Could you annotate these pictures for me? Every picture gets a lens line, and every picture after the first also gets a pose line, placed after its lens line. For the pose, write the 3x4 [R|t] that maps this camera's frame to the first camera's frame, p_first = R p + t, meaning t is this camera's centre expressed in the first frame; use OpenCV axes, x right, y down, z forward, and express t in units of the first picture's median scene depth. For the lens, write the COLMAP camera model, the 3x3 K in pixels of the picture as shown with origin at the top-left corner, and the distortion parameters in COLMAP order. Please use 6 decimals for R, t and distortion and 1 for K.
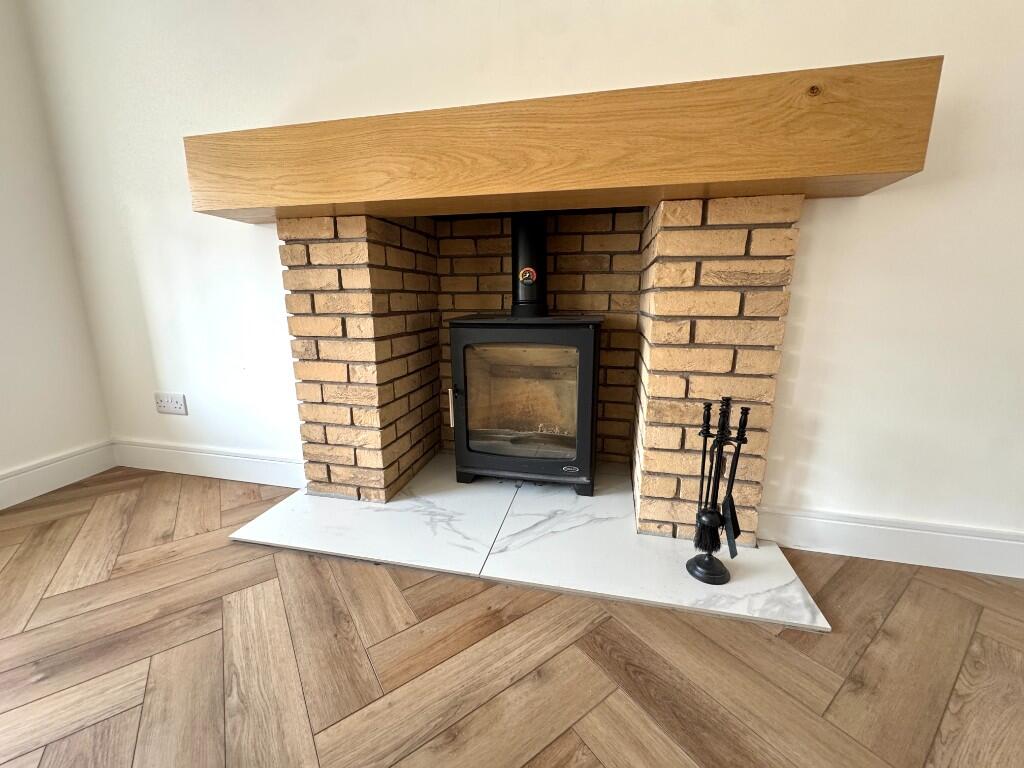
lens RADIAL K [[407.6, 0, 512.9], [0, 407.6, 382.1], [0, 0, 1]] dist [-0.001651, -0.000167]
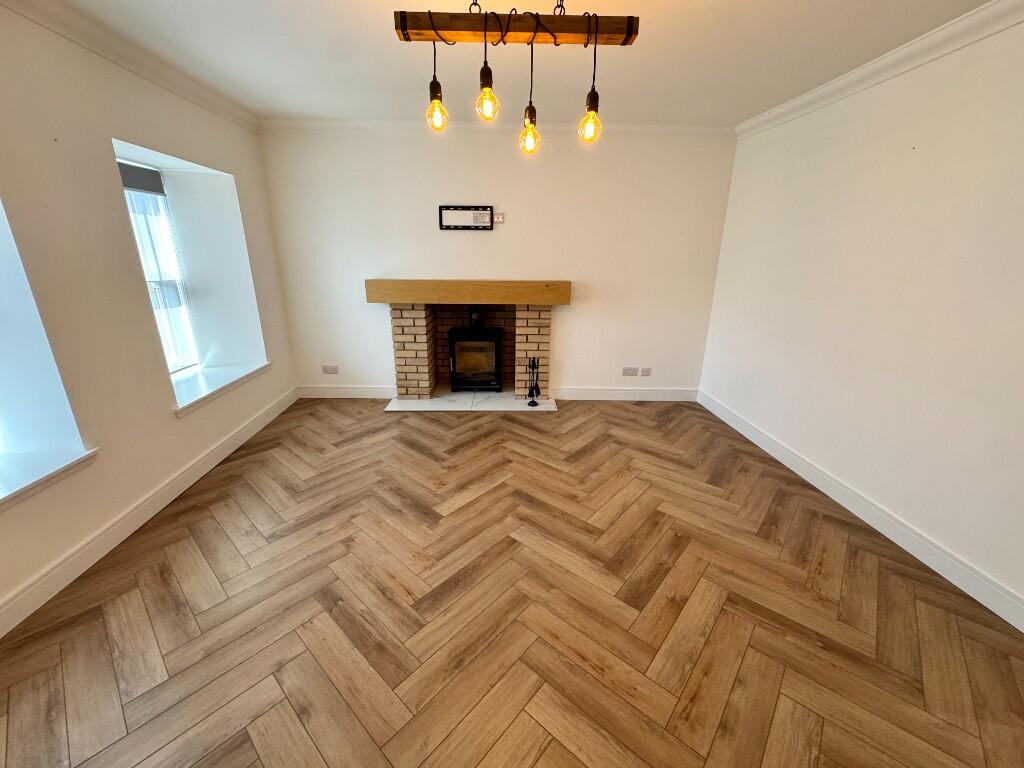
lens RADIAL K [[407.6, 0, 512.9], [0, 407.6, 382.1], [0, 0, 1]] dist [-0.001651, -0.000167]
pose [[0.973331, -0.061885, 0.220900, -0.394758], [0.039688, 0.993833, 0.103545, -0.098242], [-0.225946, -0.092017, 0.969784, -1.995261]]
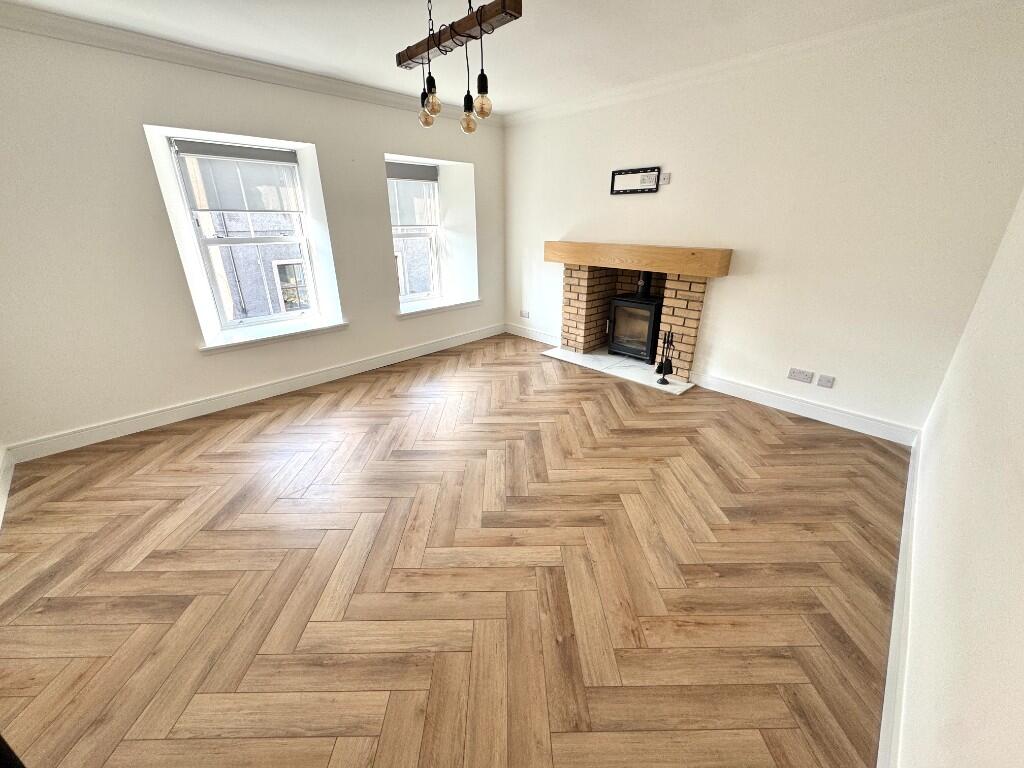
lens RADIAL K [[407.6, 0, 512.9], [0, 407.6, 382.1], [0, 0, 1]] dist [-0.001651, -0.000167]
pose [[0.827263, 0.205756, -0.522782, 0.985583], [-0.113397, 0.972523, 0.203322, -0.074713], [0.550252, -0.108919, 0.827864, -2.033353]]
